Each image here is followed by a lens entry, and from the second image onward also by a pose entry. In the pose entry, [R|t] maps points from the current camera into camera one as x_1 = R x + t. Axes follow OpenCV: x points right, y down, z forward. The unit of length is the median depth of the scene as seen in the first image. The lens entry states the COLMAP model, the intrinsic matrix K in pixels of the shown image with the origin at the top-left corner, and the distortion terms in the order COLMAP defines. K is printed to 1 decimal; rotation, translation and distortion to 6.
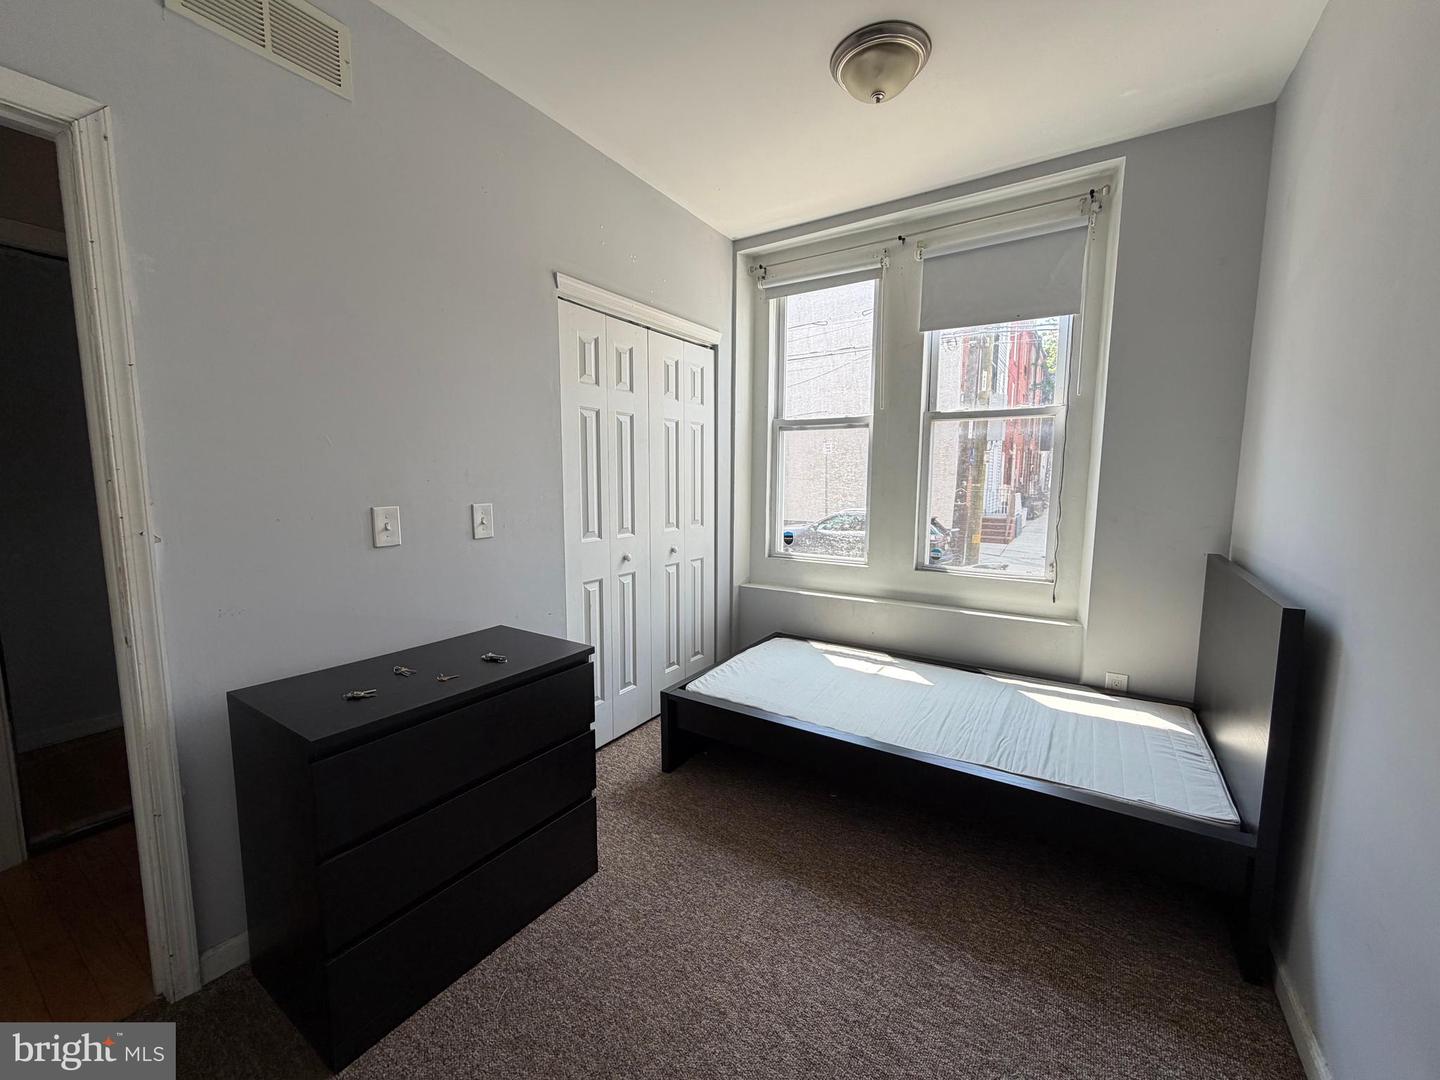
lens RADIAL K [[579.4, 0, 716.4], [0, 579.4, 539.8], [0, 0, 1]] dist [-0.001301, -0.000228]
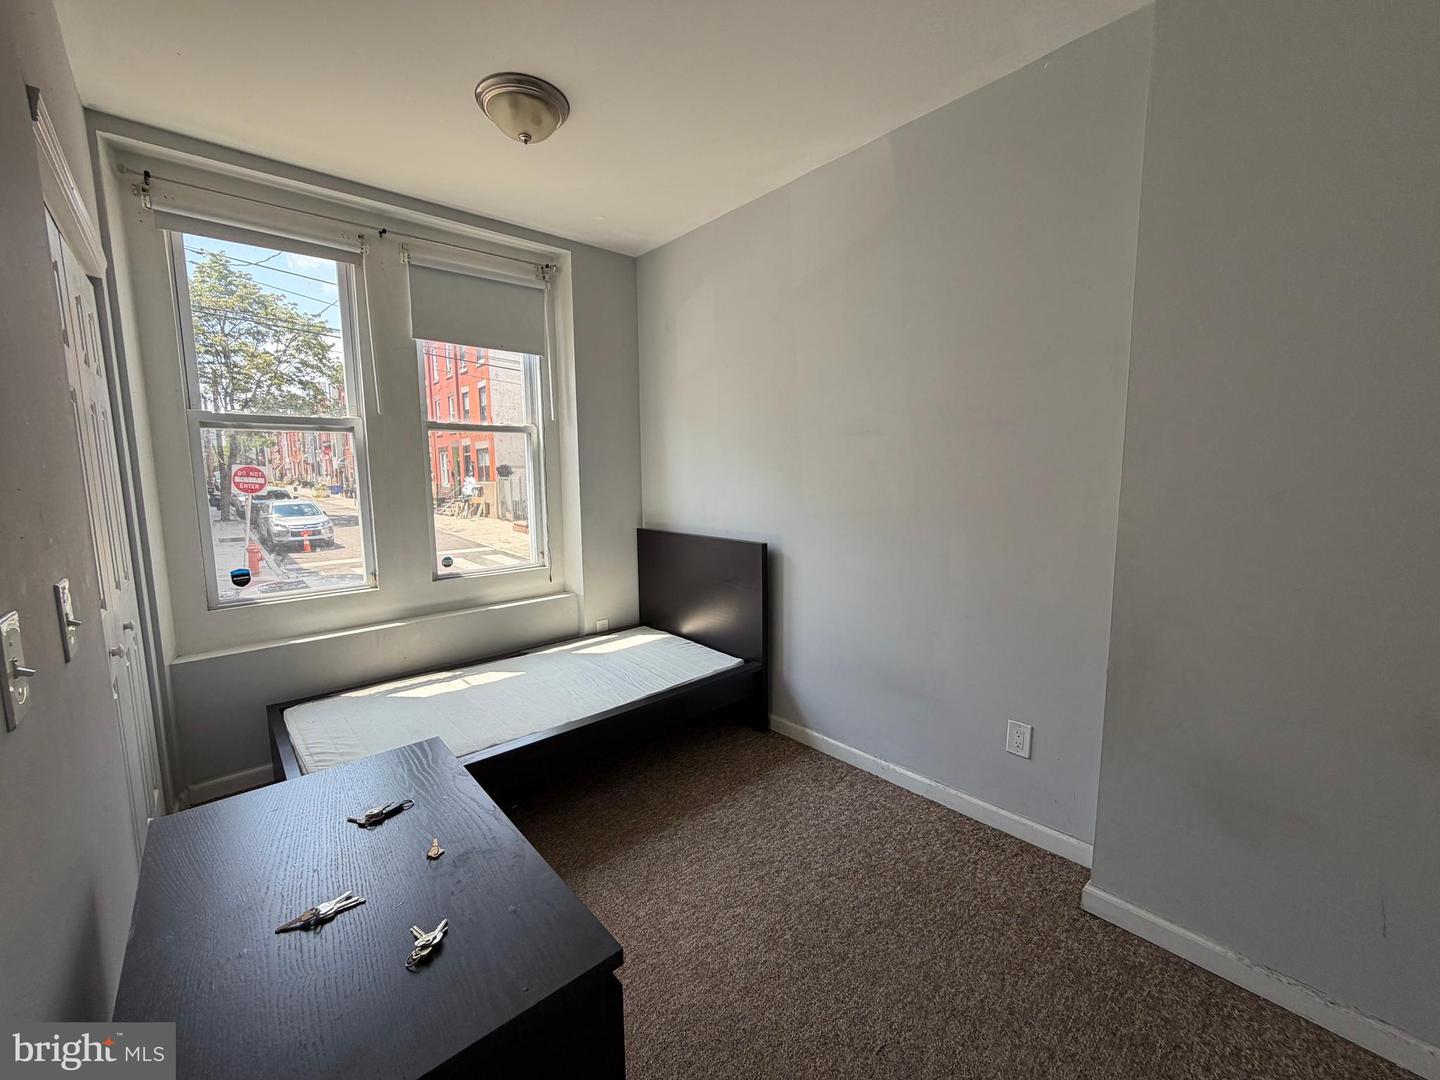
lens RADIAL K [[579.4, 0, 716.1], [0, 579.4, 539.6], [0, 0, 1]] dist [-0.001301, -0.000228]
pose [[0.258163, -0.121256, 0.958462, -0.510517], [0.124166, 0.988029, 0.091552, -0.052631], [-0.958089, 0.095373, 0.270129, 0.293956]]
